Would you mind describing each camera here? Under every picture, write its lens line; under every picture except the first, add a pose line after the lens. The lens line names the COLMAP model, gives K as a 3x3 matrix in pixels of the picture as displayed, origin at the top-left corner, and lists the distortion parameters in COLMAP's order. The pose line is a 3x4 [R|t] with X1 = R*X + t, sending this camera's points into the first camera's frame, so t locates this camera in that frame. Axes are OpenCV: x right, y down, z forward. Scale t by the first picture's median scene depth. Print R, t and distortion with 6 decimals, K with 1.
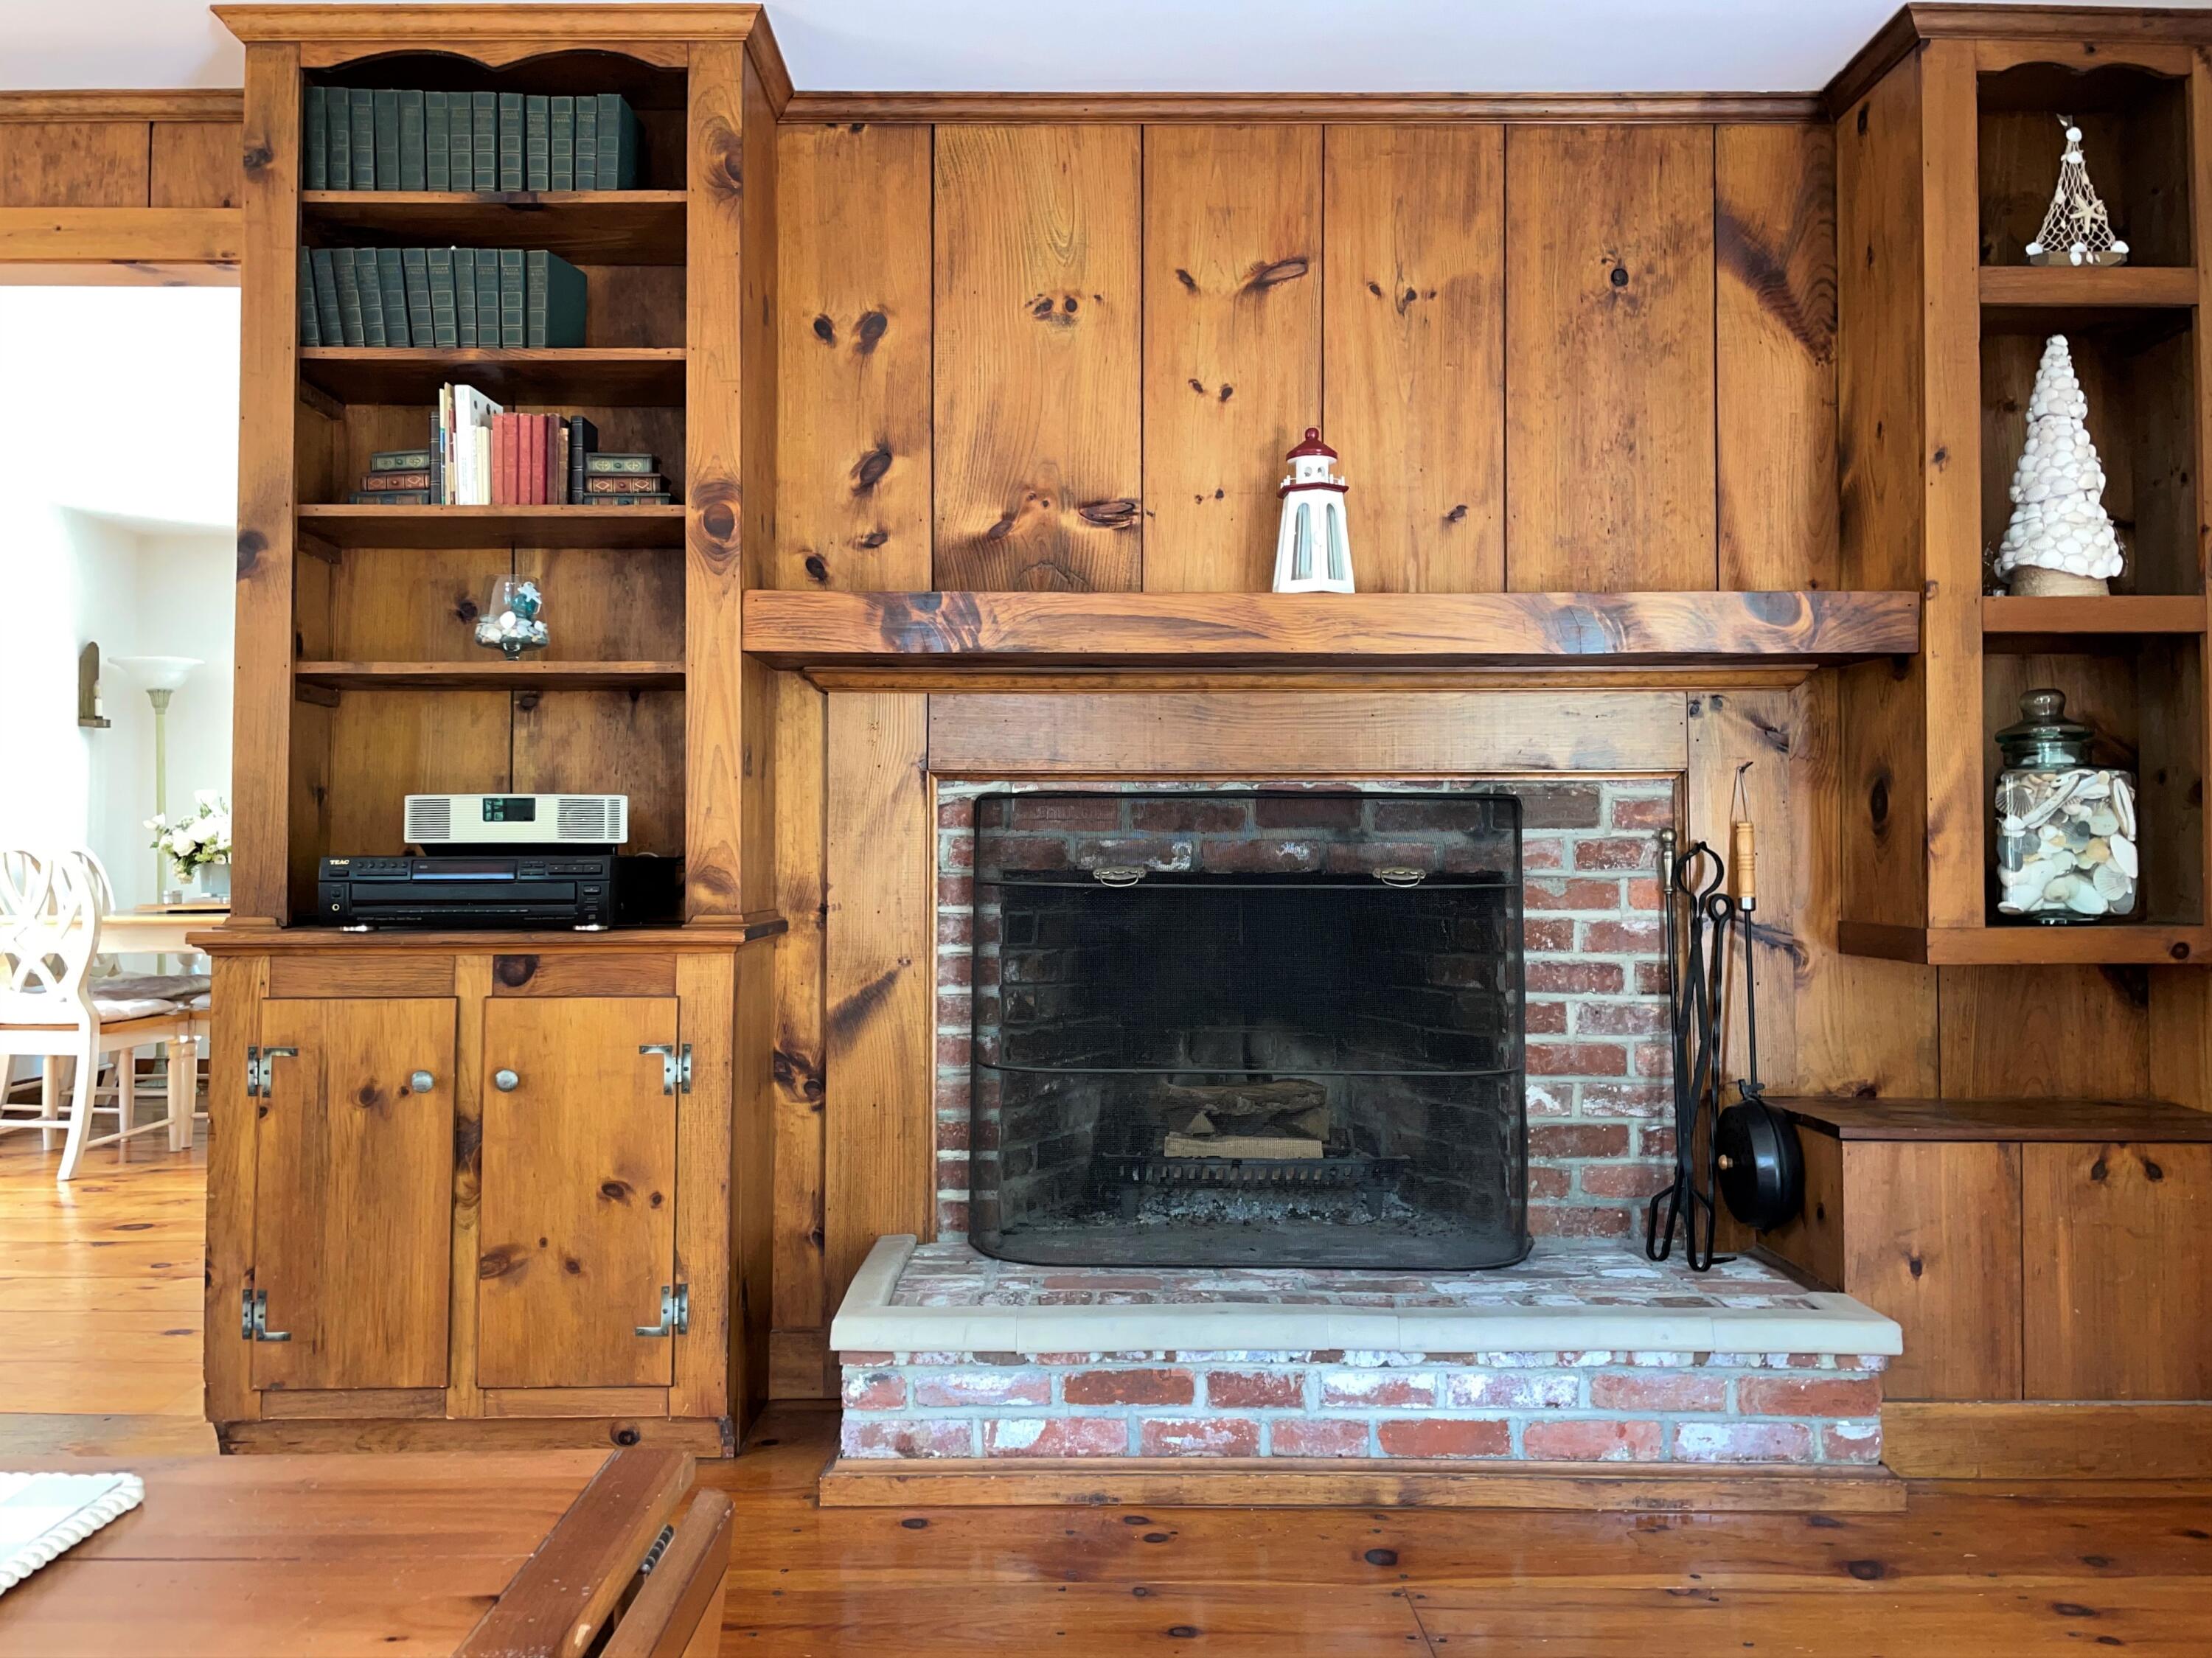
lens RADIAL K [[1712.4, 0, 1079.5], [0, 1712.4, 809.5], [0, 0, 1]] dist [0.096203, -0.127232]
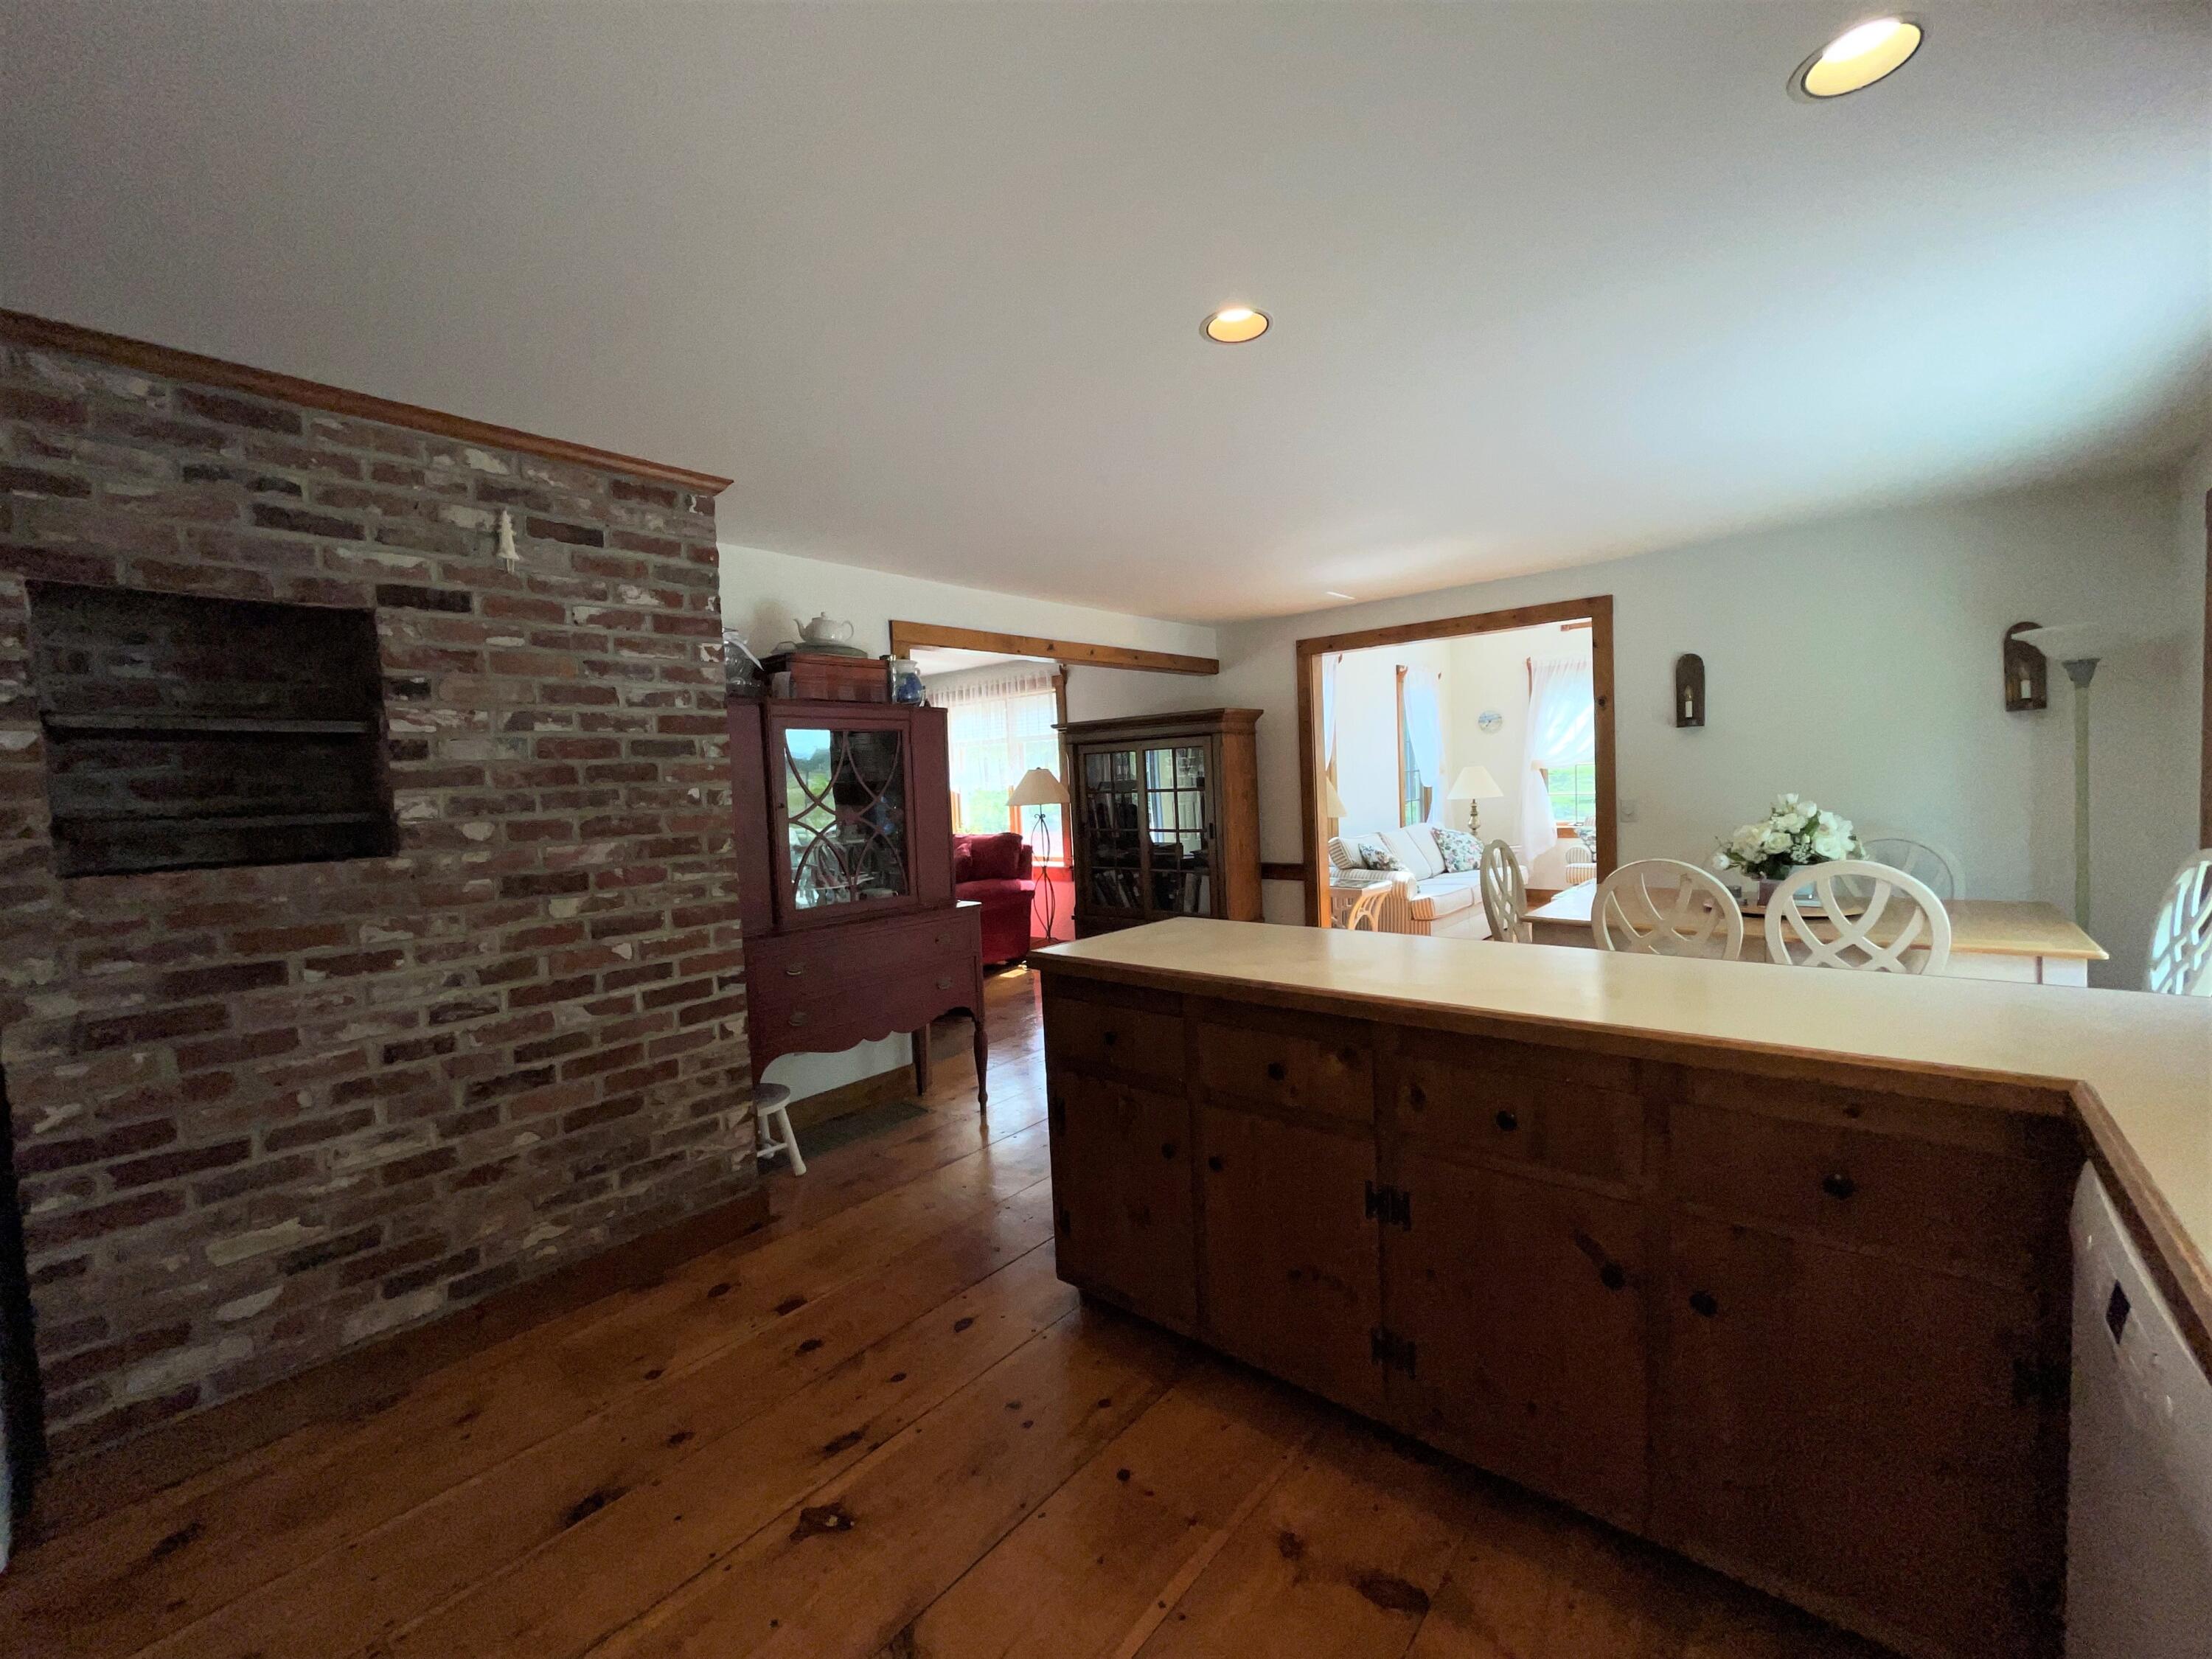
lens RADIAL K [[896.1, 0, 1108.5], [0, 896.1, 829.0], [0, 0, 1]] dist [-0.000683, -0.000182]
pose [[-0.644334, 0.066807, -0.761820, 0.337914], [0.066037, 0.997317, 0.031605, -0.069127], [0.761888, -0.029944, -0.647017, 2.122585]]
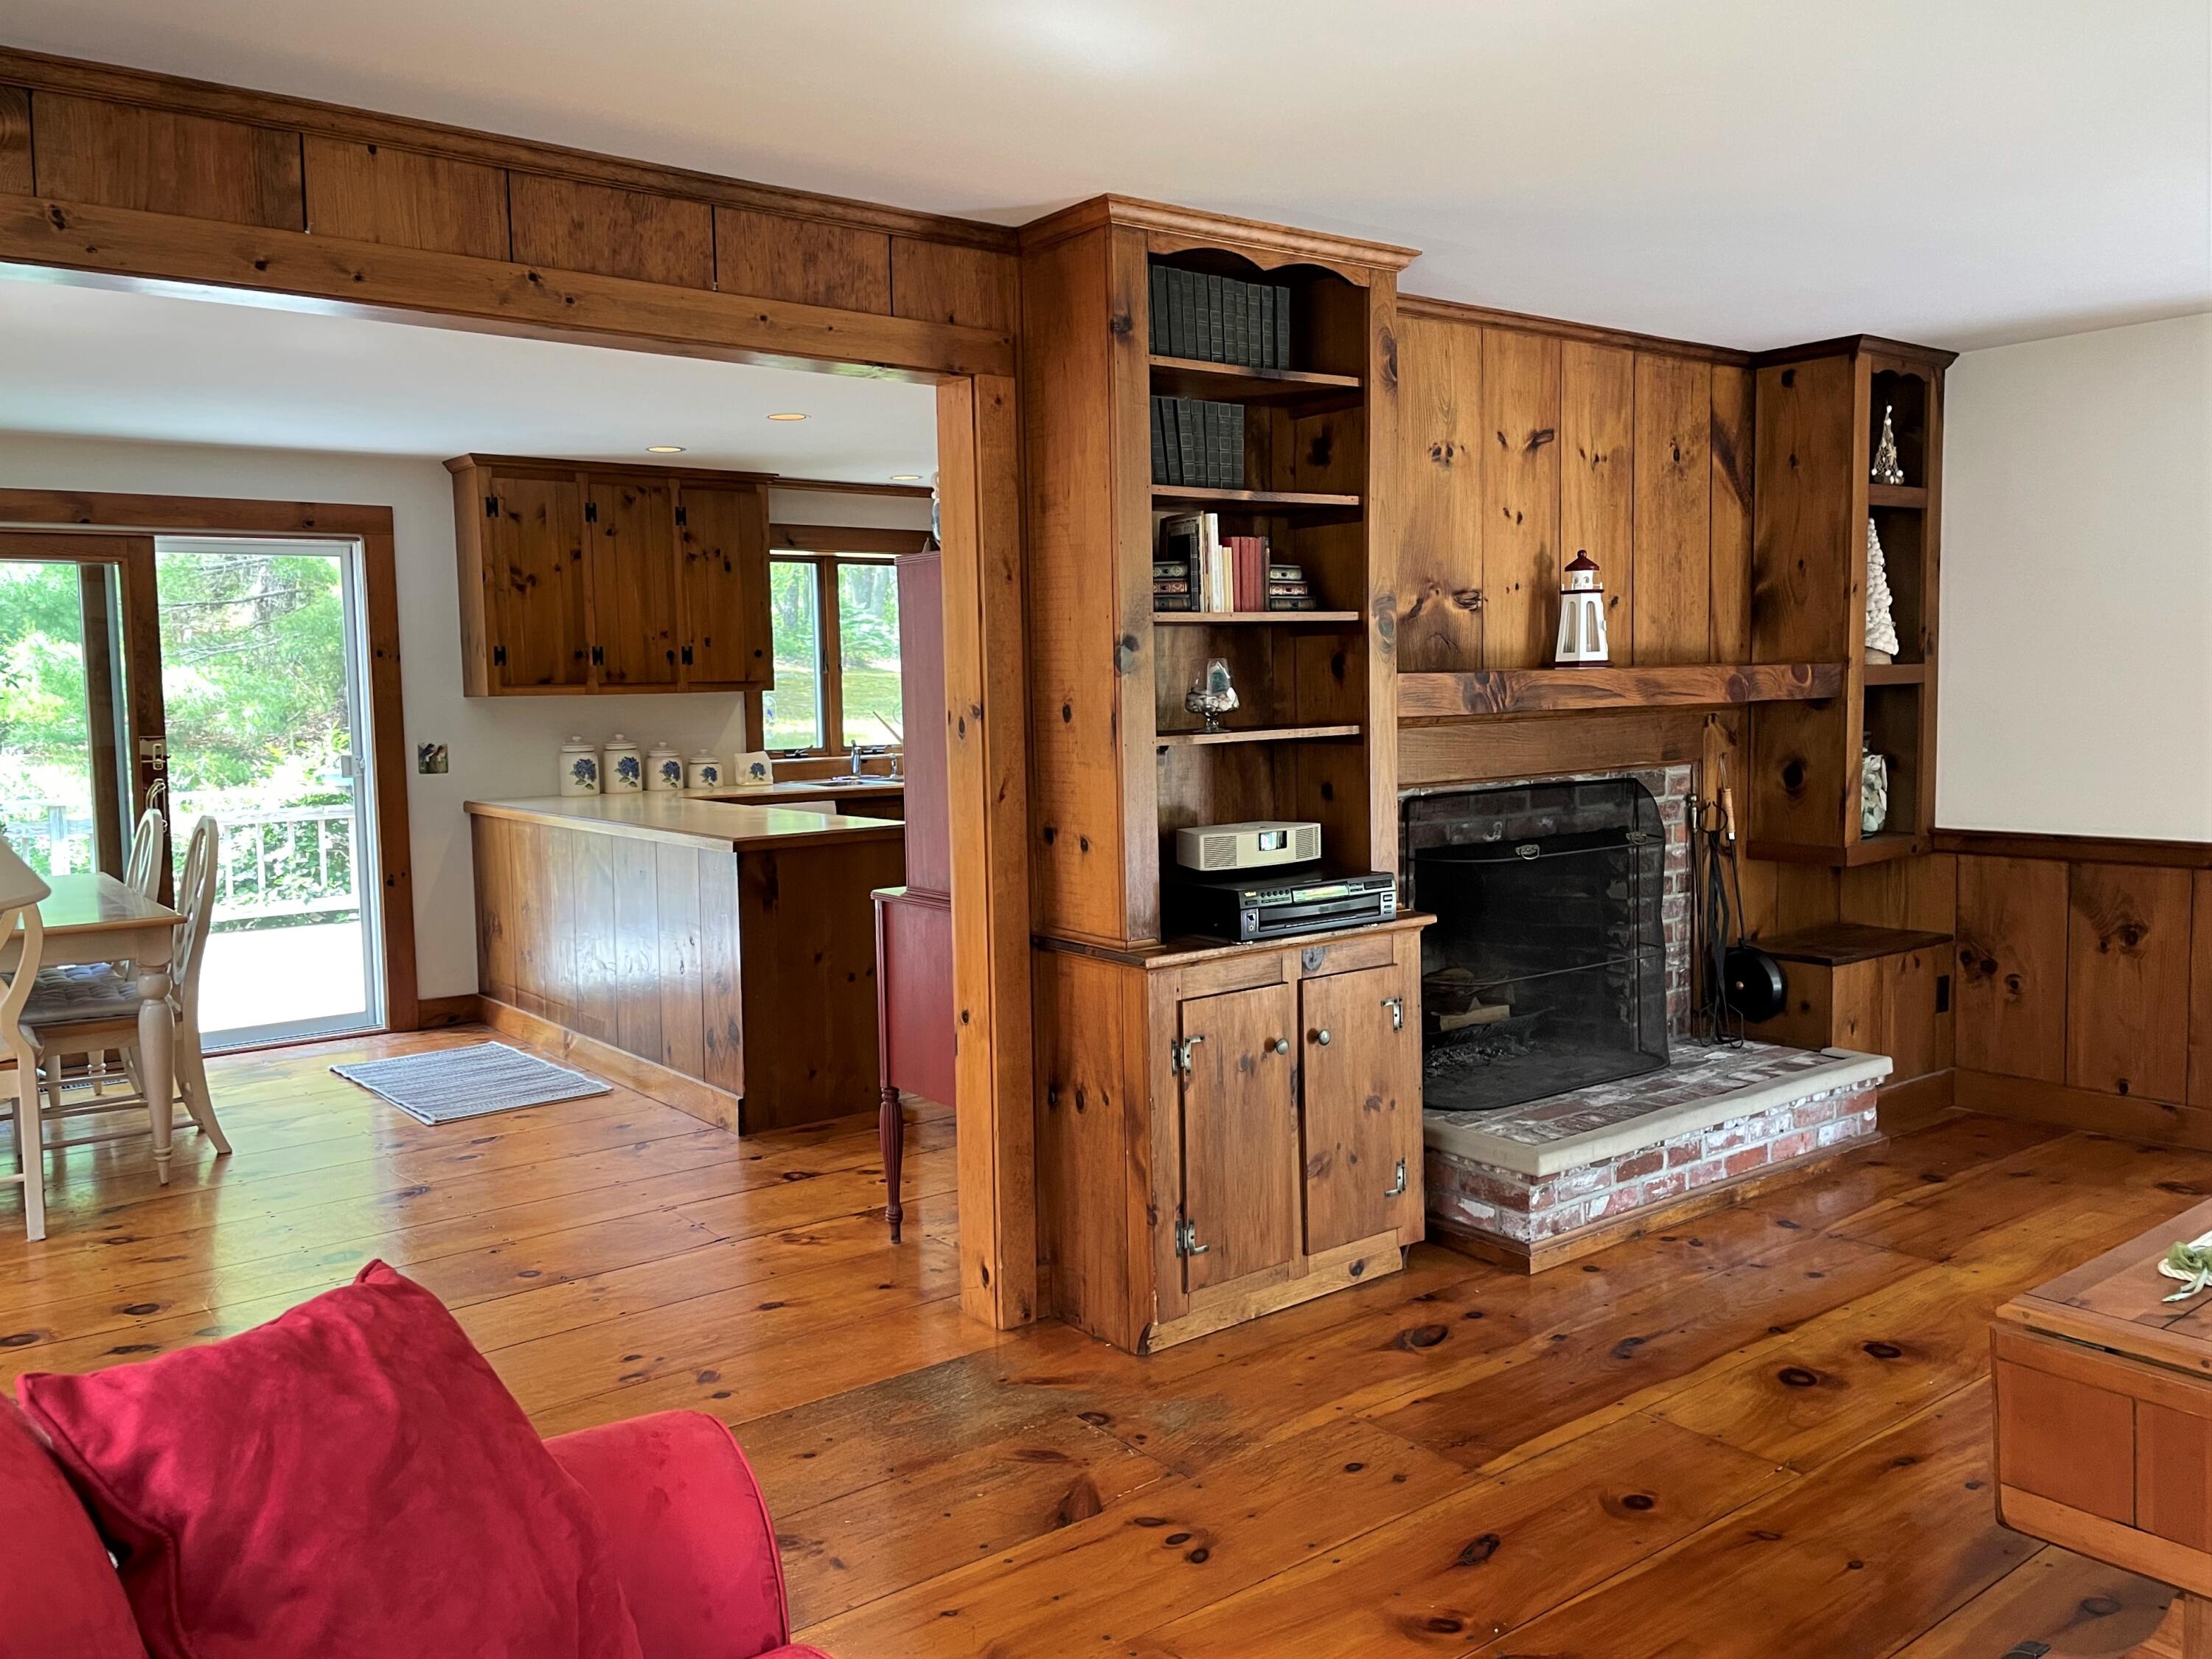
lens RADIAL K [[1712.5, 0, 1079.5], [0, 1712.5, 810.0], [0, 0, 1]] dist [0.096203, -0.127232]
pose [[0.794213, -0.065178, 0.604134, -1.152852], [0.003357, 0.994686, 0.102900, -0.148708], [-0.607630, -0.079697, 0.790211, 0.035097]]
